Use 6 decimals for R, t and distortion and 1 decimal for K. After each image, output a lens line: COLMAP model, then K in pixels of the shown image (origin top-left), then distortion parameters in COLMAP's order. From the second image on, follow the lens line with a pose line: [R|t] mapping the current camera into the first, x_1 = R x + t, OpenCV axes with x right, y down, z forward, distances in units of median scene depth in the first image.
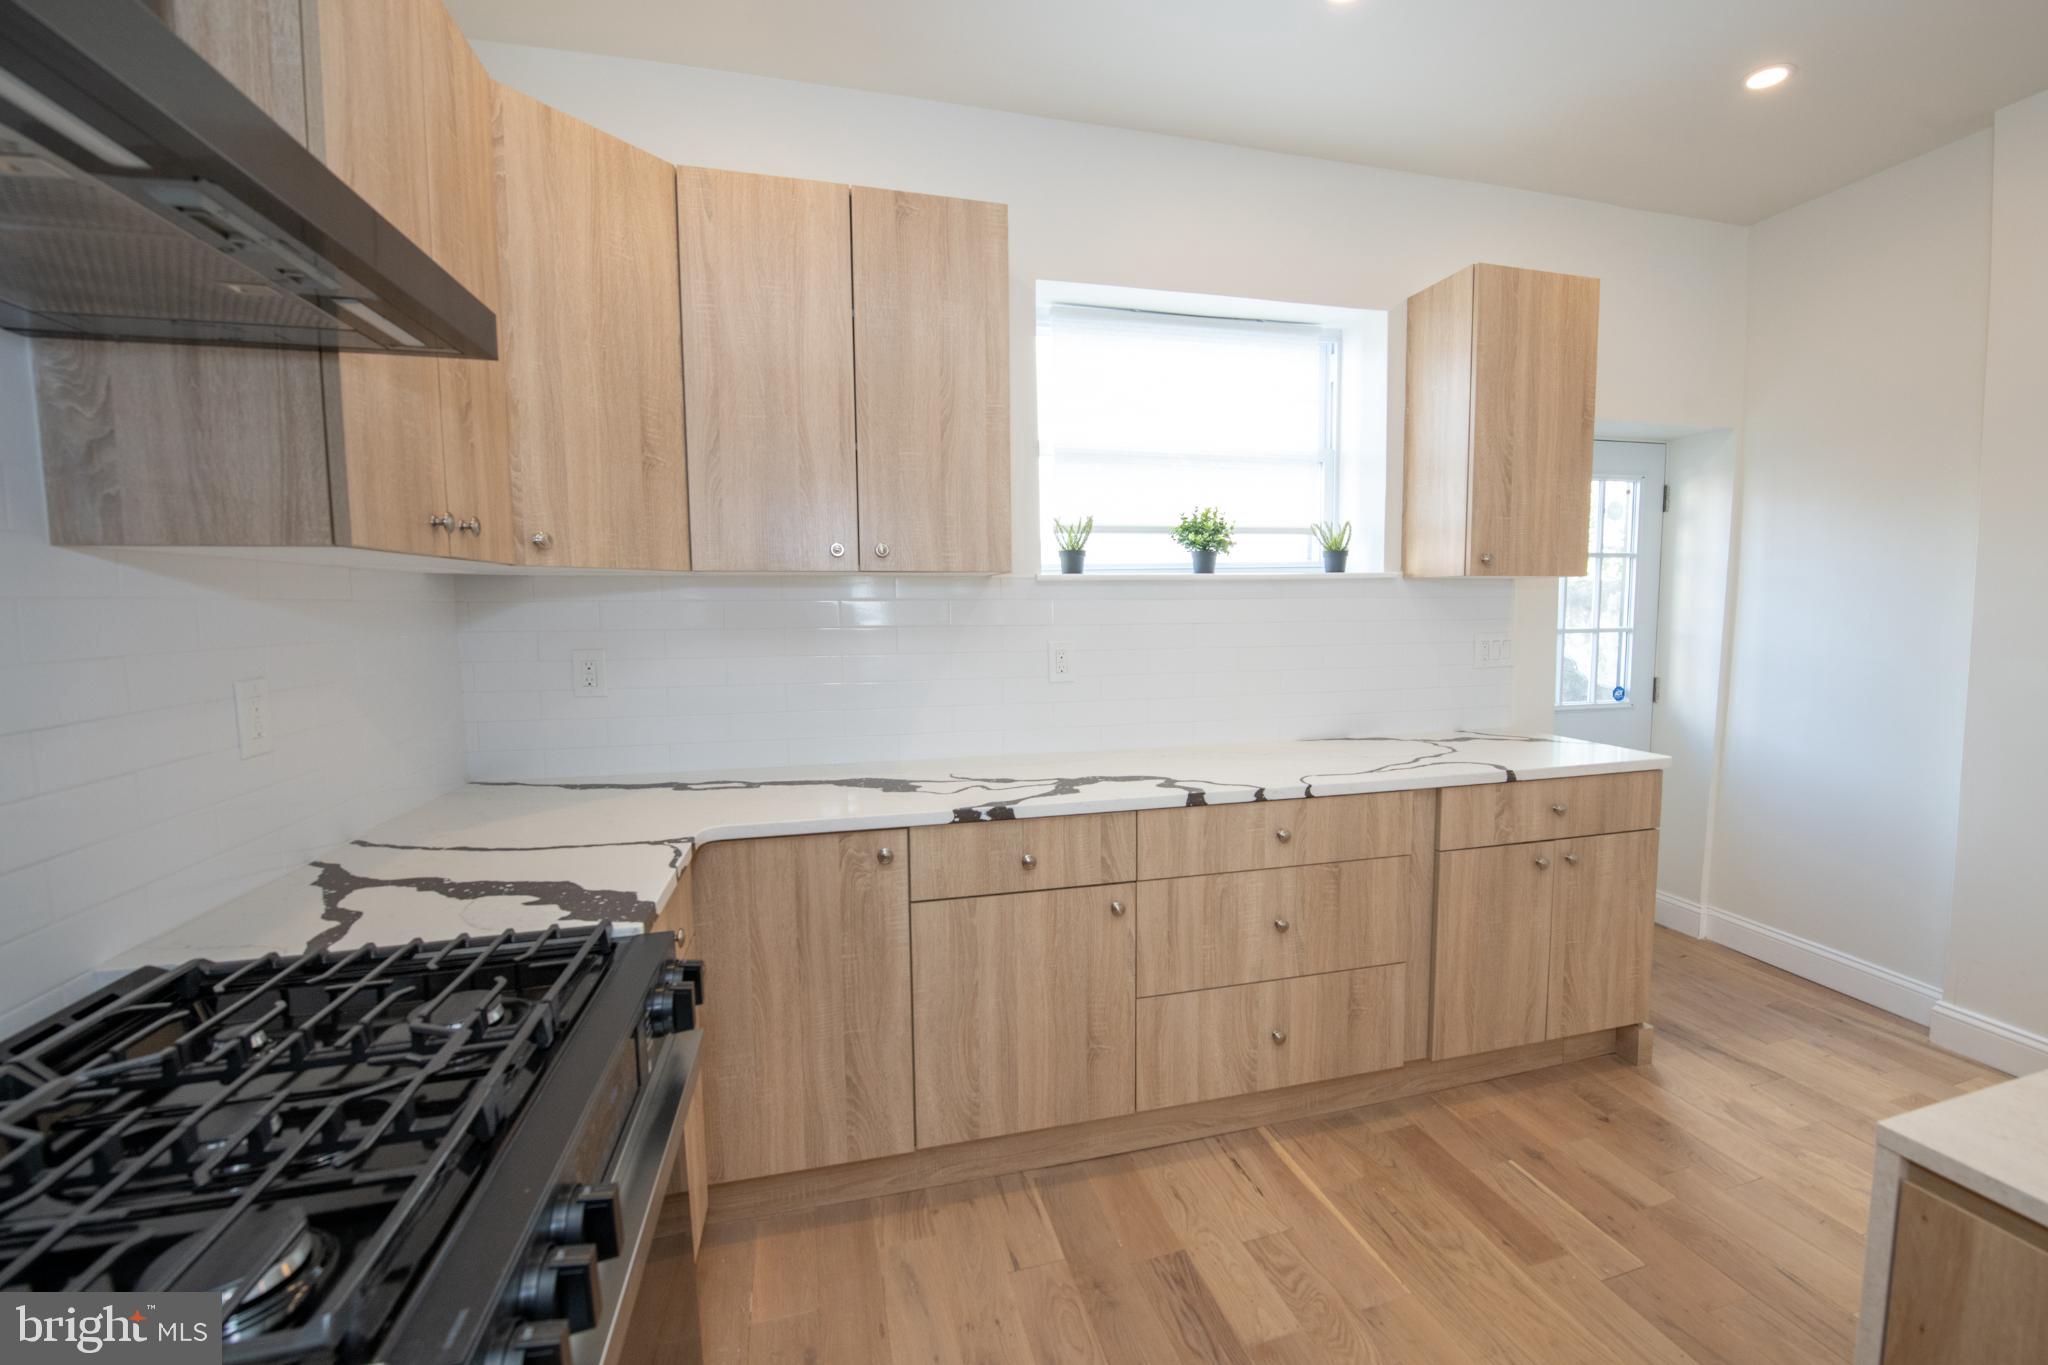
lens RADIAL K [[855.1, 0, 1046.7], [0, 855.1, 682.5], [0, 0, 1]] dist [-0.017372, -0.000502]
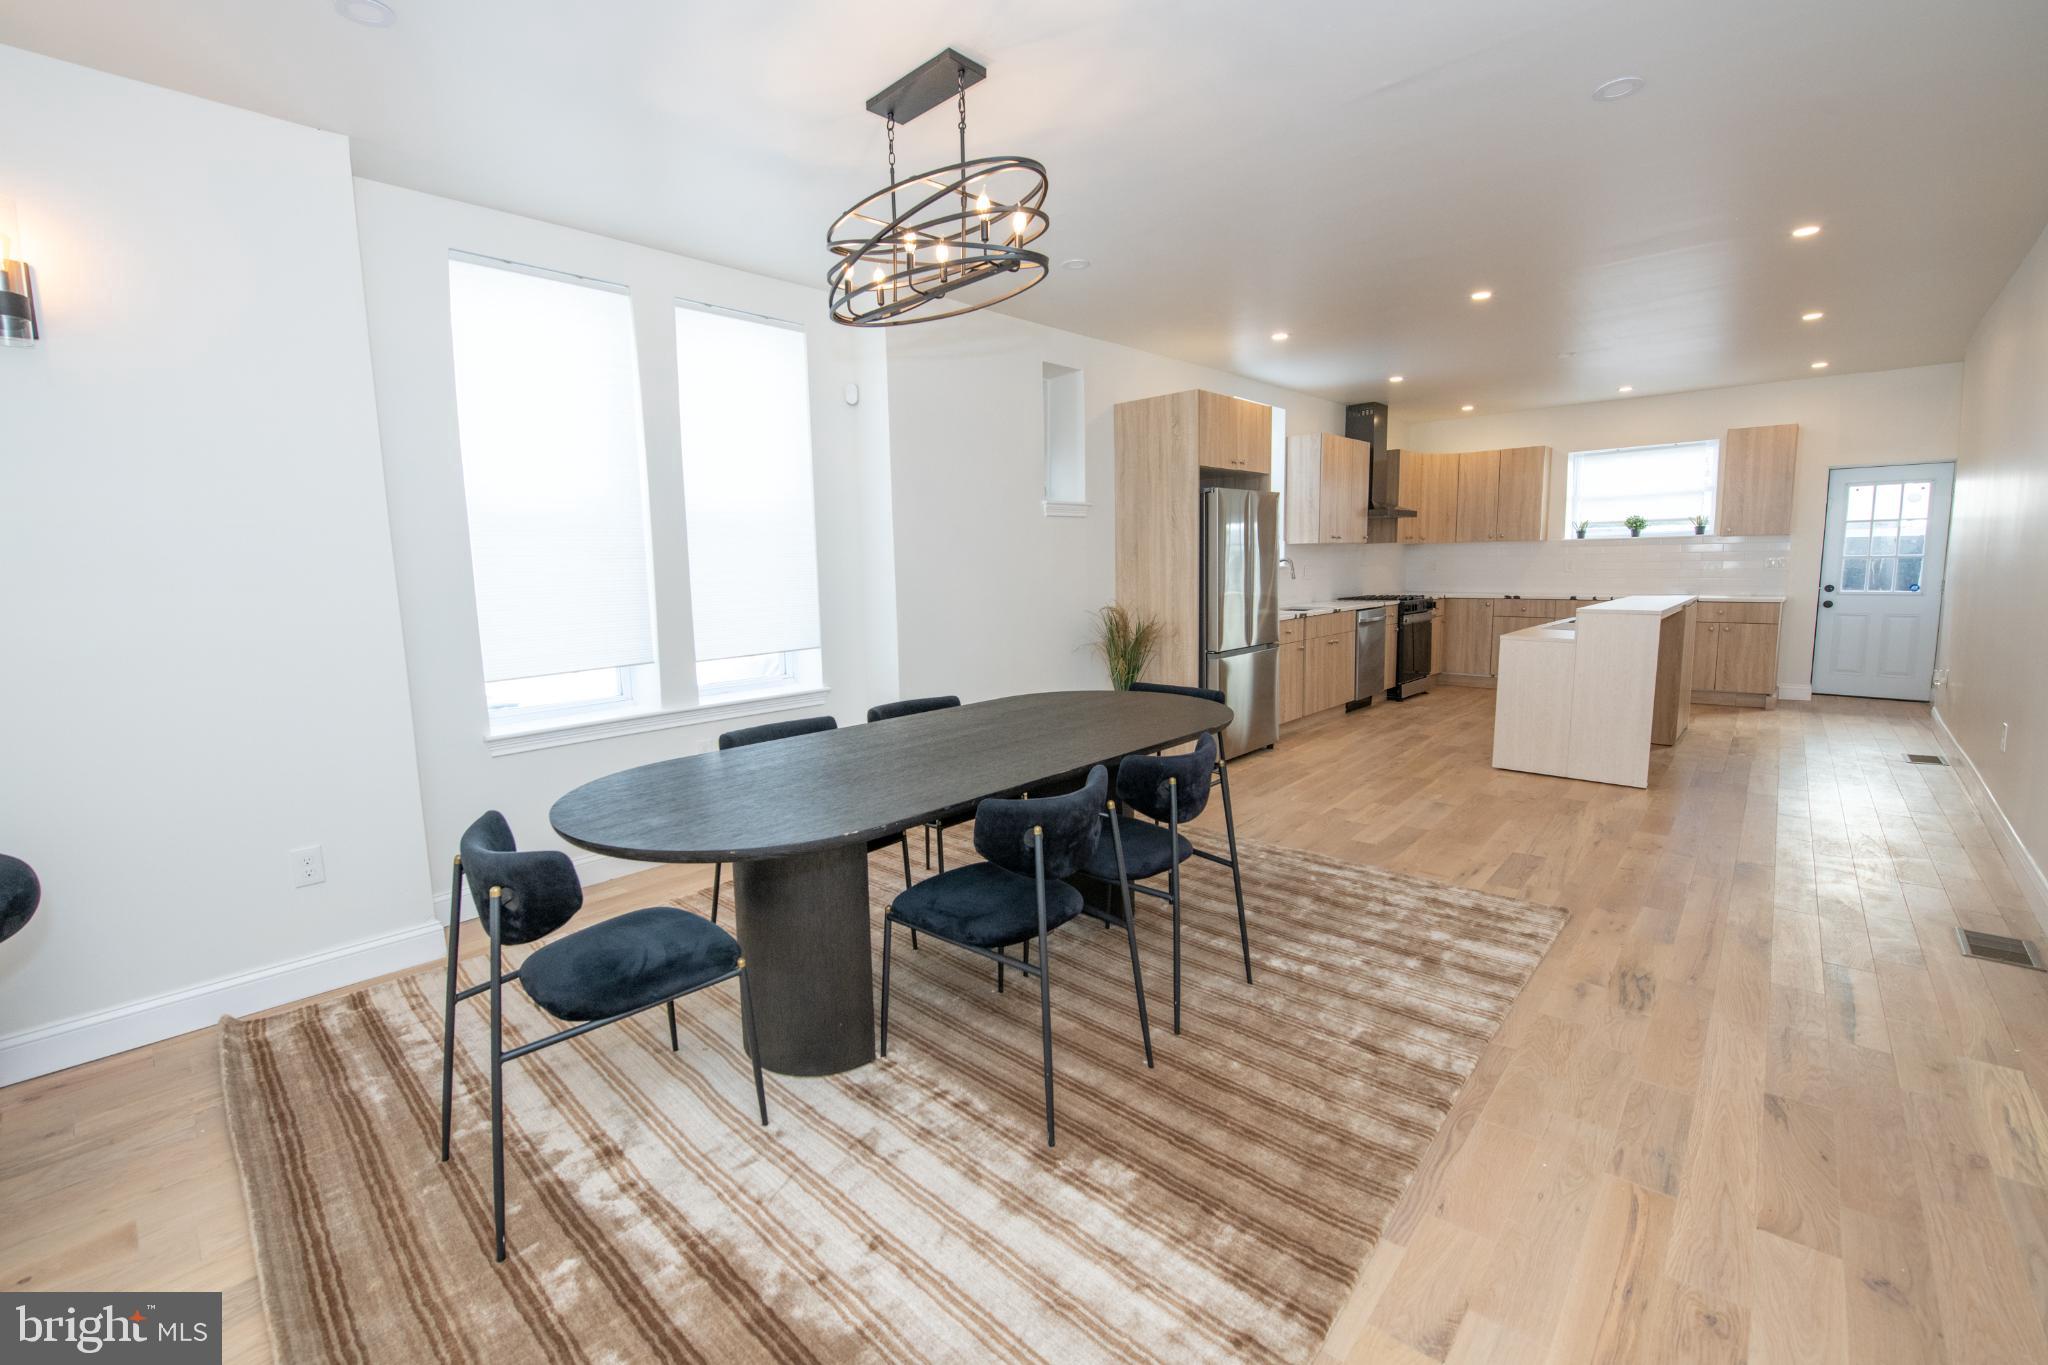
lens RADIAL K [[847.3, 0, 1023.7], [0, 847.3, 669.4], [0, 0, 1]] dist [-0.019225, -0.000146]
pose [[0.528733, 0.102066, -0.842629, 1.811311], [-0.061236, 0.994744, 0.082068, 0.256253], [0.846576, 0.008207, 0.532204, -2.715341]]
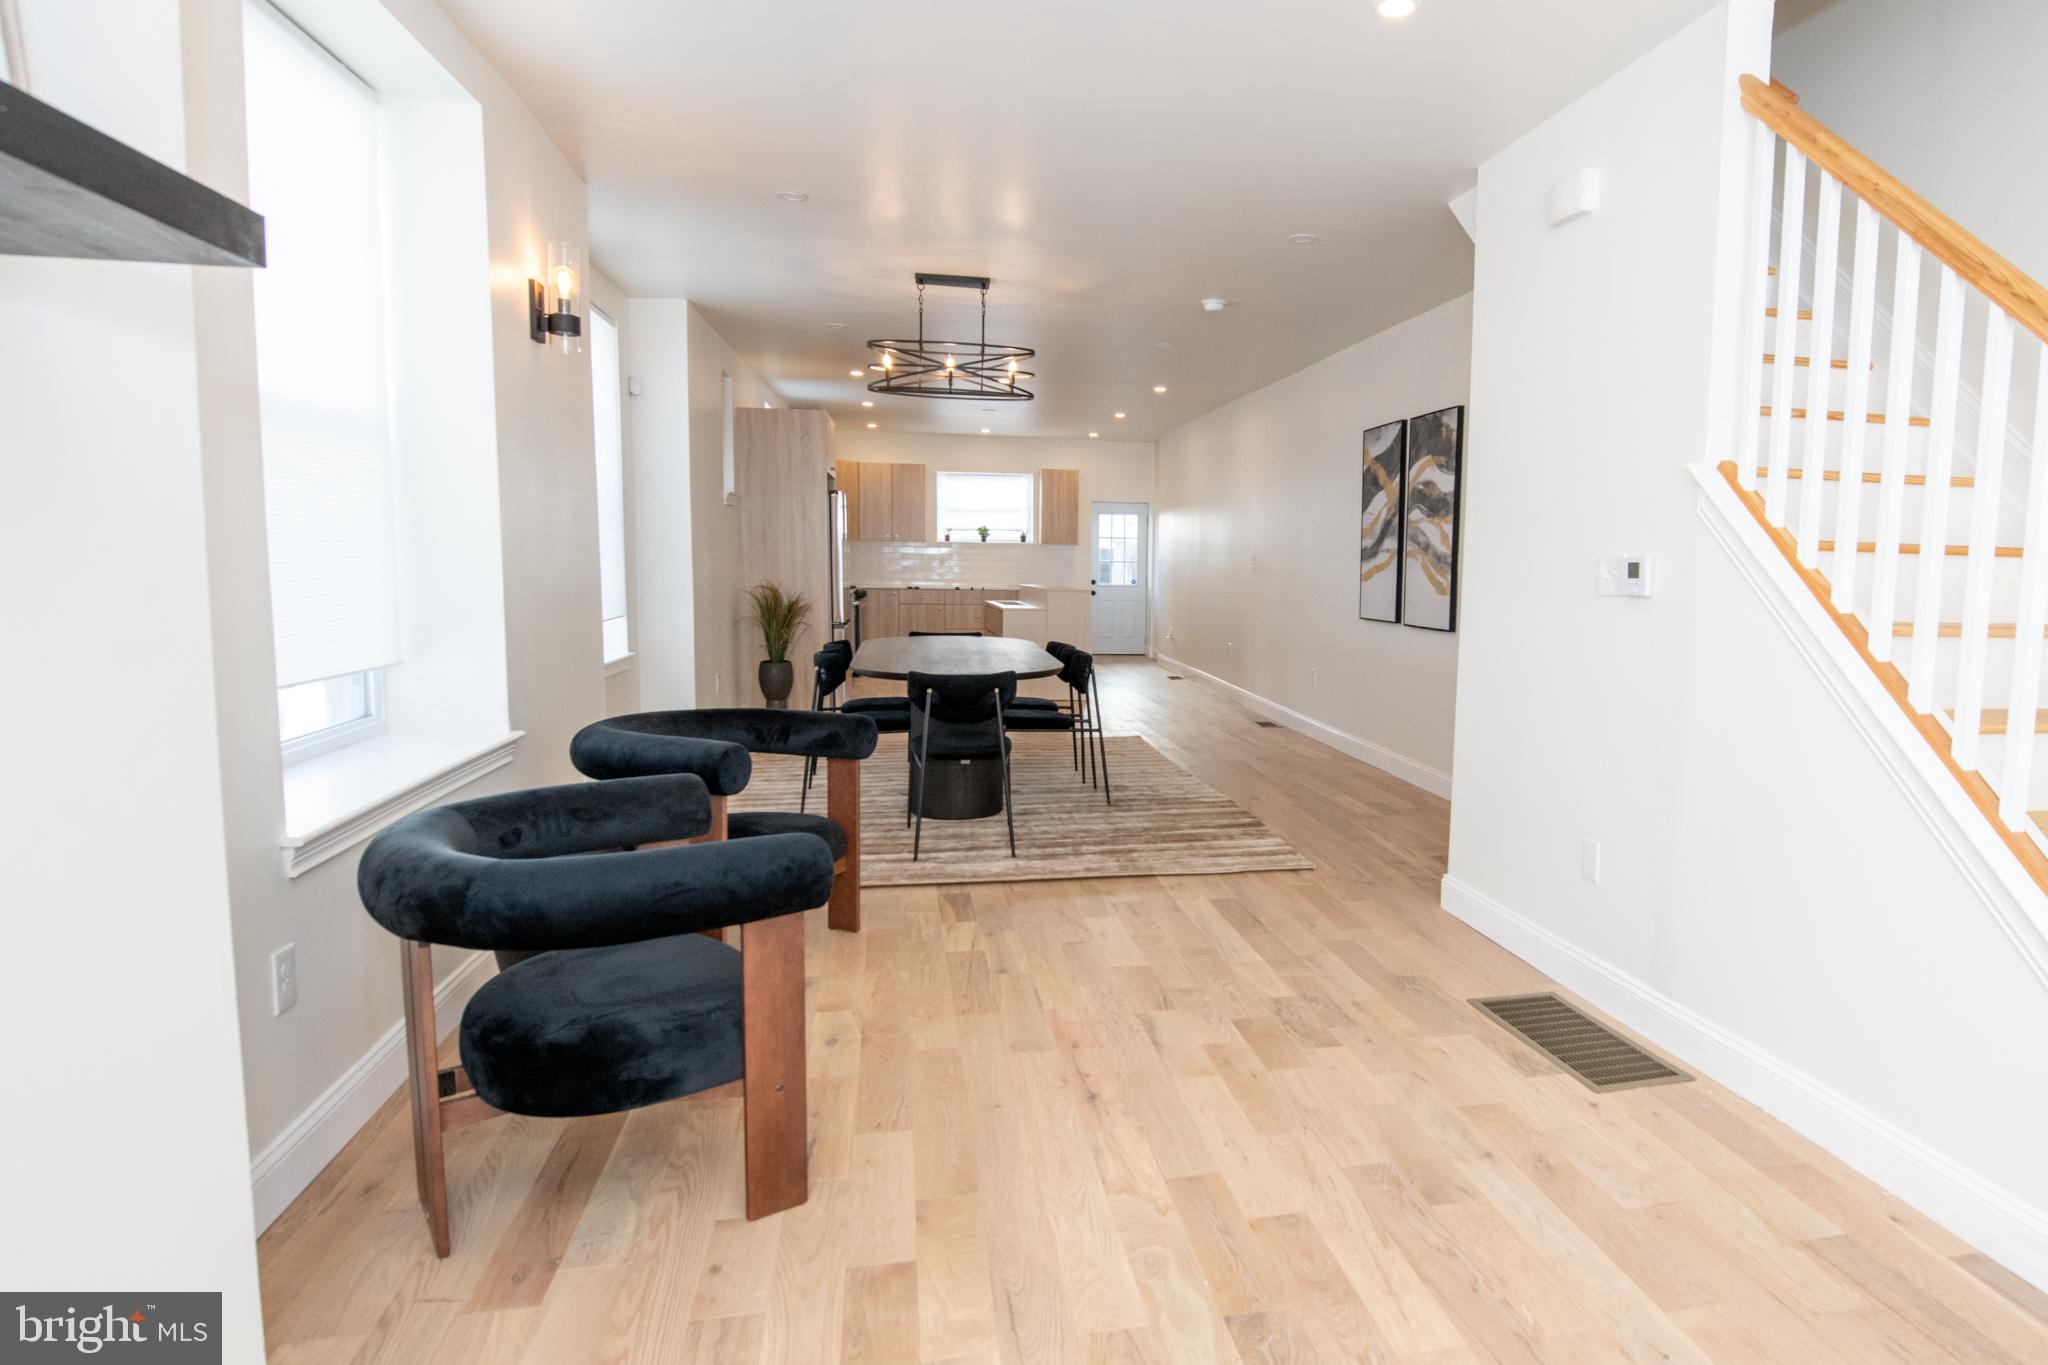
lens RADIAL K [[1105.7, 0, 1140.5], [0, 1105.7, 680.7], [0, 0, 1]] dist [-0.015922, -0.001399]
pose [[0.997802, 0.032510, -0.057747, 1.391462], [-0.031552, 0.999350, 0.017430, 0.451660], [0.058277, -0.015570, 0.998179, -4.585647]]
